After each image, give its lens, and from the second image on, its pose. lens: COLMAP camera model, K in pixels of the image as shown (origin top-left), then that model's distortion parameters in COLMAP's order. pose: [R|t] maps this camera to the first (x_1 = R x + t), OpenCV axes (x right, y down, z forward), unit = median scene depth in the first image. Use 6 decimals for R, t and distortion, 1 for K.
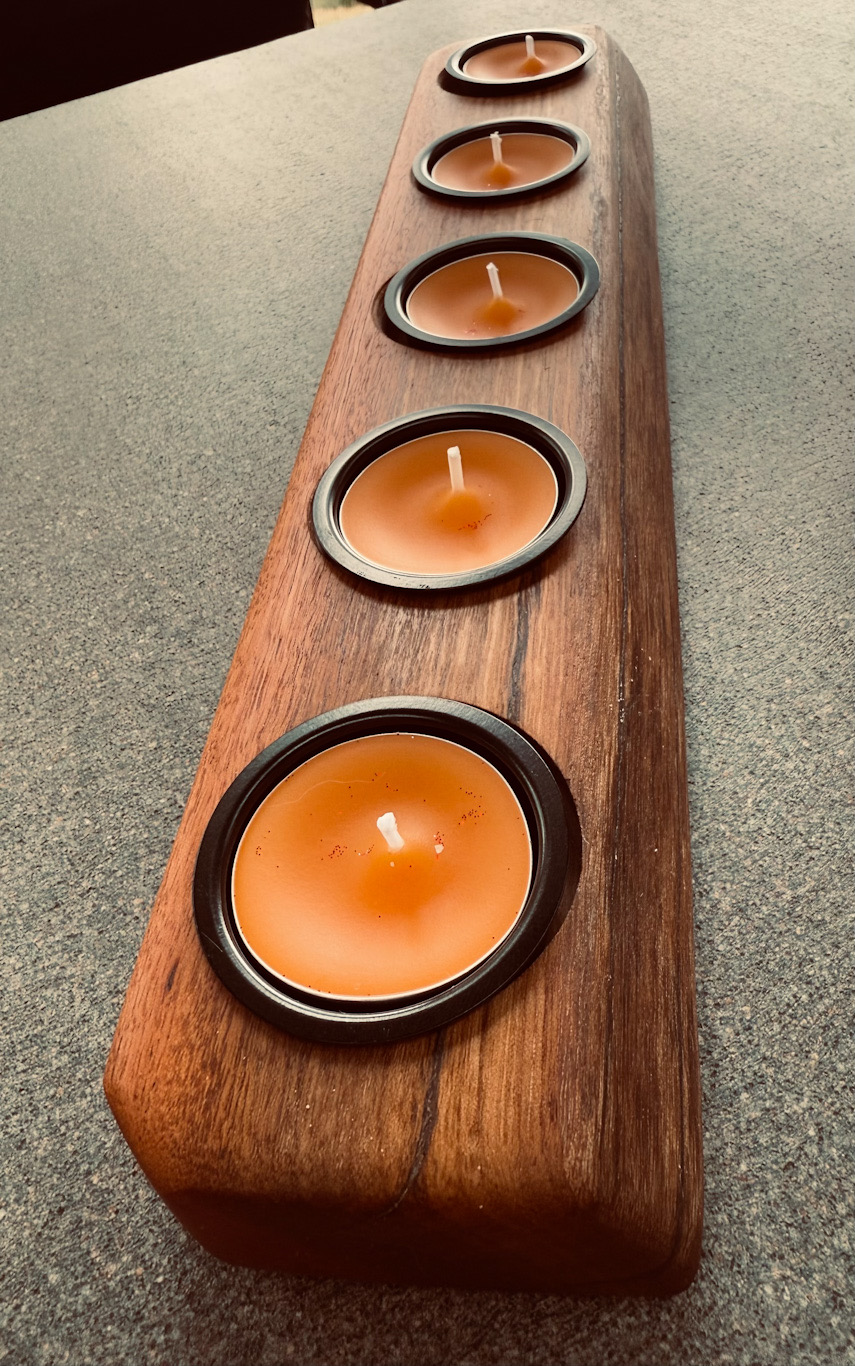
lens RADIAL K [[1519.3, 0, 427.2], [0, 1519.3, 683.4], [0, 0, 1]] dist [0.009145, 0.000000]
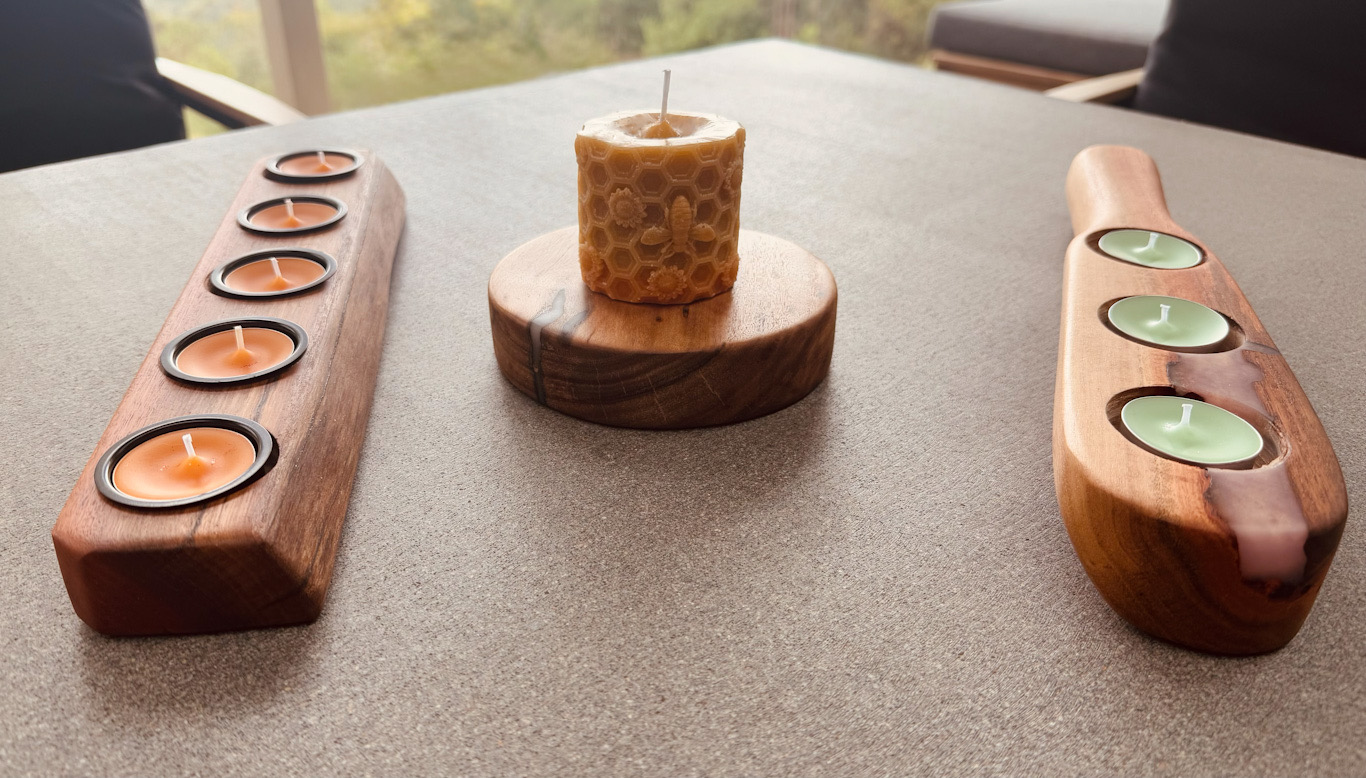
lens RADIAL K [[1188.1, 0, 685.8], [0, 1188.1, 387.4], [0, 0, 1]] dist [0.004174, -0.050802]
pose [[0.945424, 0.015893, 0.325454, 0.035600], [0.057197, 0.975206, -0.213778, 0.155646], [-0.320782, 0.220726, 0.921075, -0.325469]]
